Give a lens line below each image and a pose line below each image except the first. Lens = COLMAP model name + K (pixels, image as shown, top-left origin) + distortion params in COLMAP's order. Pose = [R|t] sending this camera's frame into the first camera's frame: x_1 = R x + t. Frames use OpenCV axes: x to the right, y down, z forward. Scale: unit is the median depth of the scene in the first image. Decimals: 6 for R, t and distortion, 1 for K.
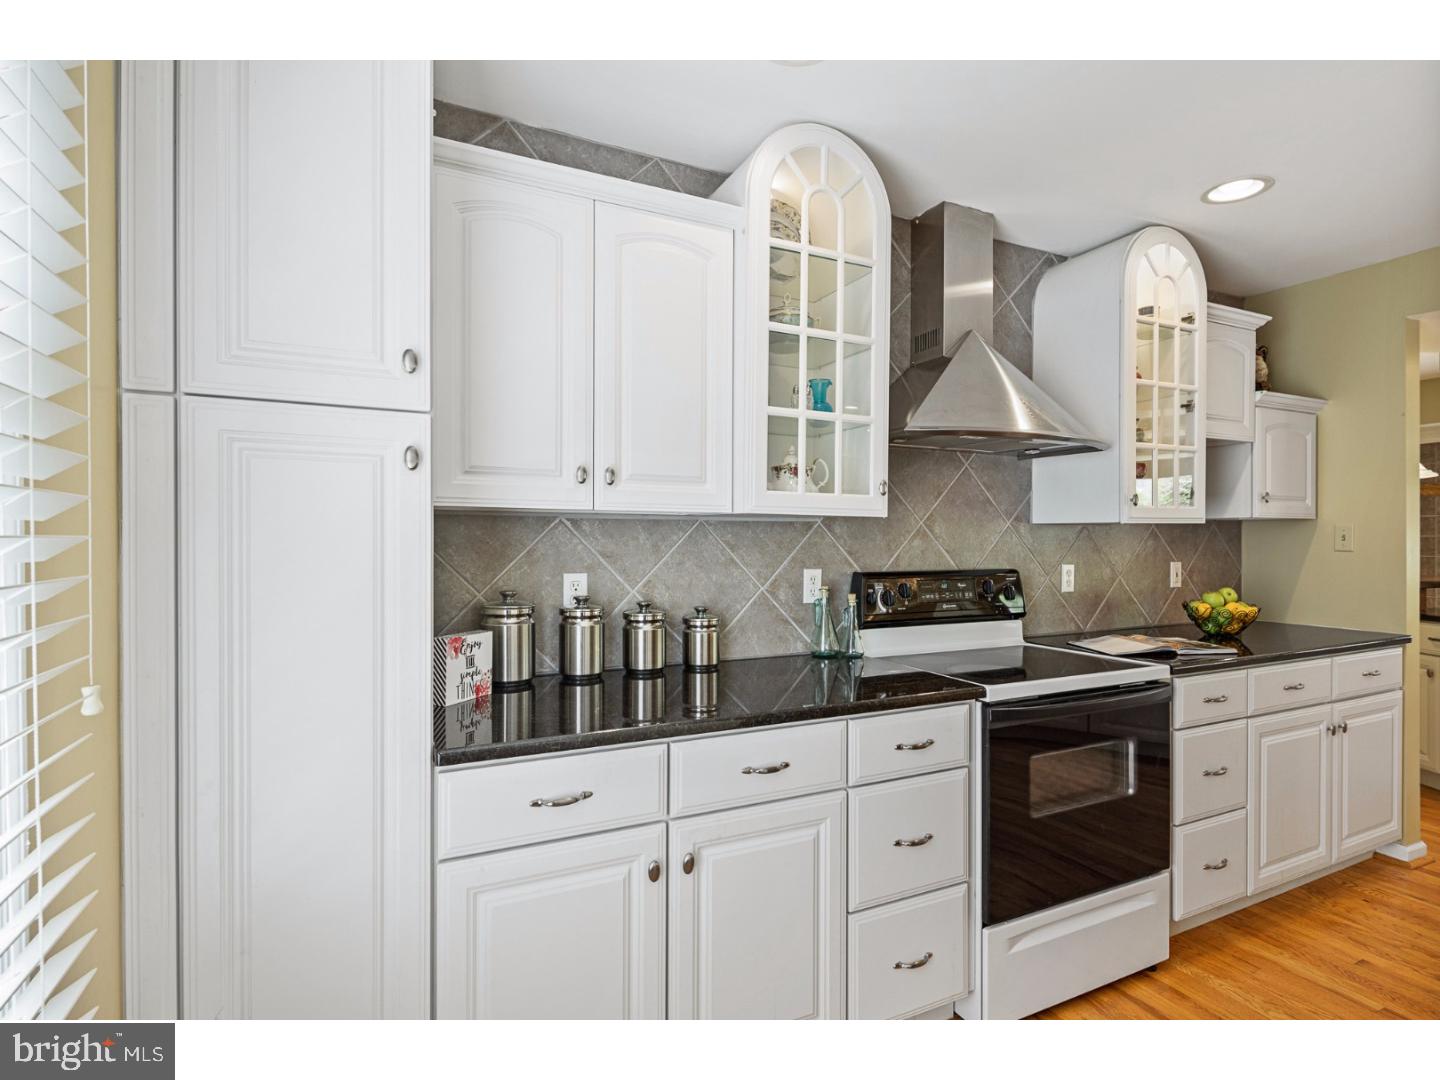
lens RADIAL K [[729.7, 0, 719.8], [0, 729.7, 553.4], [0, 0, 1]] dist [0.003261, -0.000797]
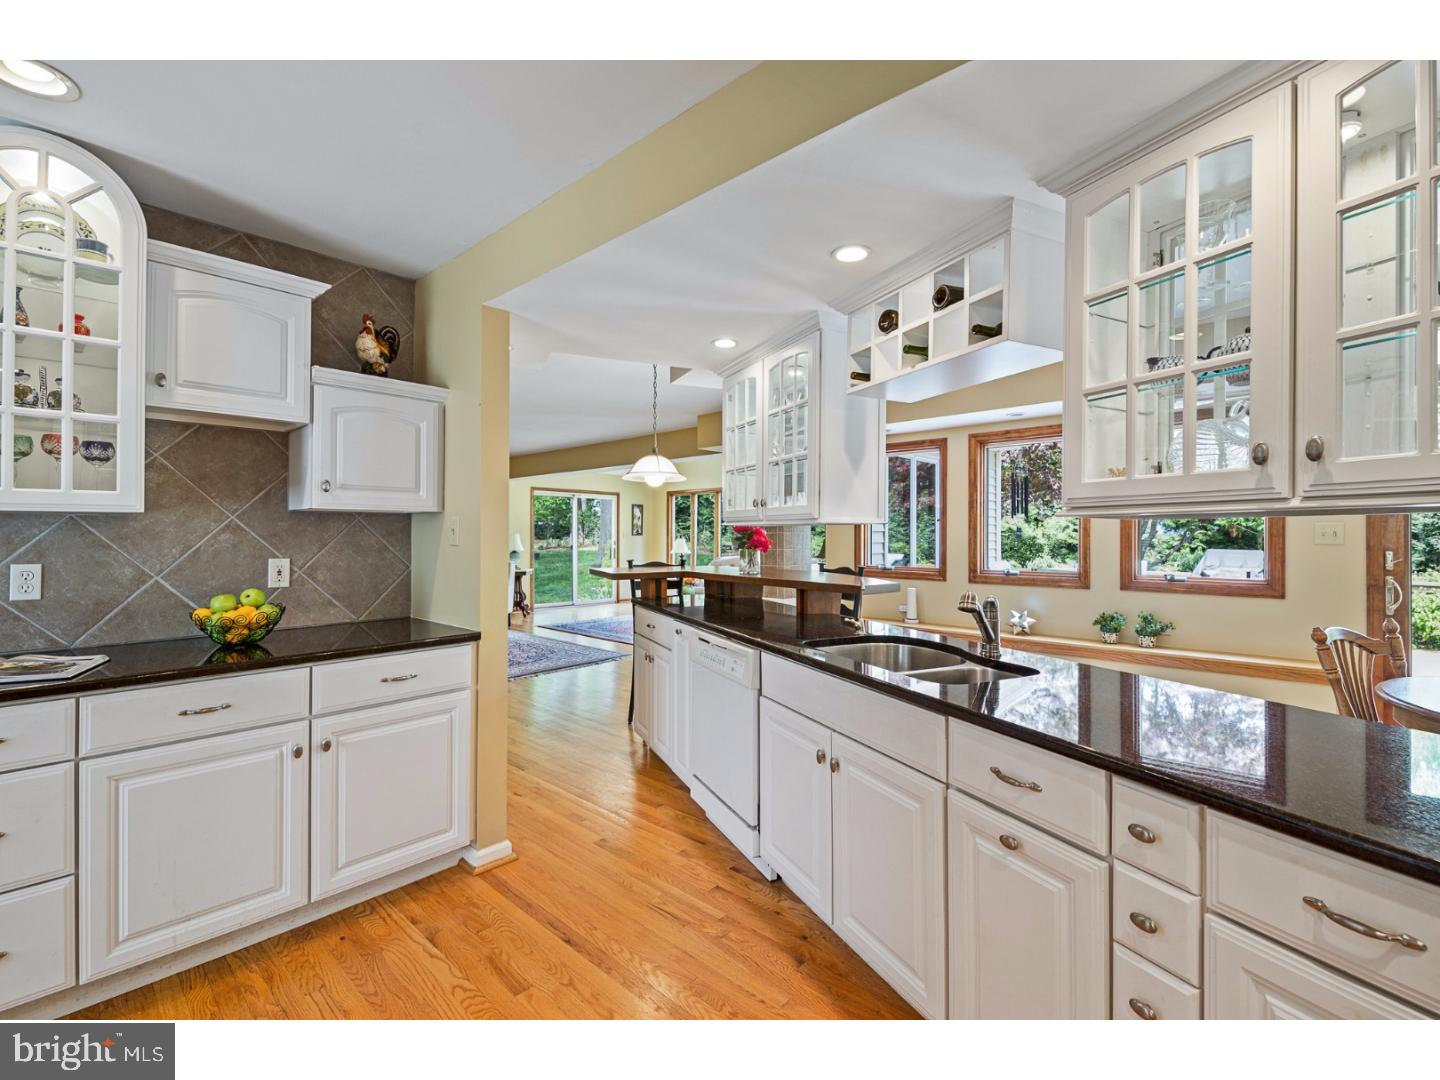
lens RADIAL K [[618.5, 0, 718.7], [0, 618.5, 541.9], [0, 0, 1]] dist [-0.008072, -0.001114]
pose [[0.926088, -0.002103, 0.377303, 1.322933], [0.005032, 0.999964, -0.006779, 0.000021], [-0.377275, 0.008176, 0.926065, 0.175025]]
